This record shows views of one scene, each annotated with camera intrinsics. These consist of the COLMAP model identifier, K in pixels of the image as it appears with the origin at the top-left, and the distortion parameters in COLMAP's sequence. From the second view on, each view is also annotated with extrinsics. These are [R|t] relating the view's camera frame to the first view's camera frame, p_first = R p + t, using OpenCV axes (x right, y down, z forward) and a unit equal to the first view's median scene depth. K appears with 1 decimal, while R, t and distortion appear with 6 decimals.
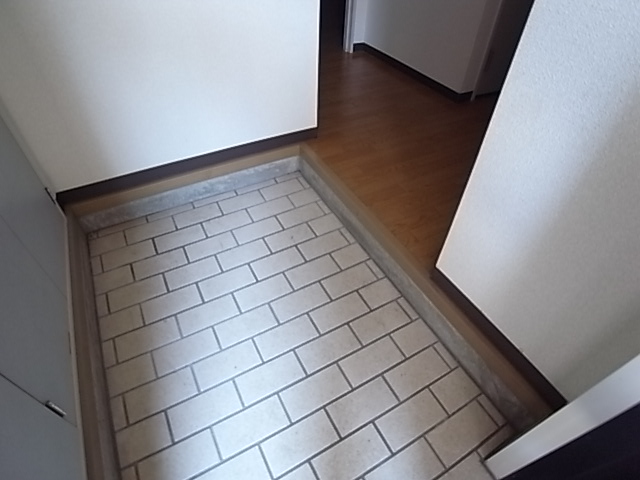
lens RADIAL K [[353.2, 0, 319.9], [0, 353.2, 240.9], [0, 0, 1]] dist [-0.048589, 0.007308]
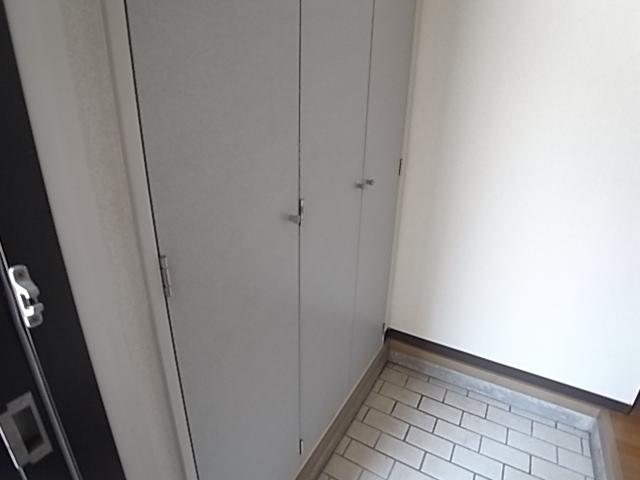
lens RADIAL K [[353.2, 0, 318.2], [0, 353.2, 240.3], [0, 0, 1]] dist [-0.048589, 0.007308]
pose [[0.518291, 0.287280, -0.805509, 0.154558], [-0.611369, 0.783077, -0.114095, -0.067343], [0.597998, 0.551598, 0.581496, -0.222094]]
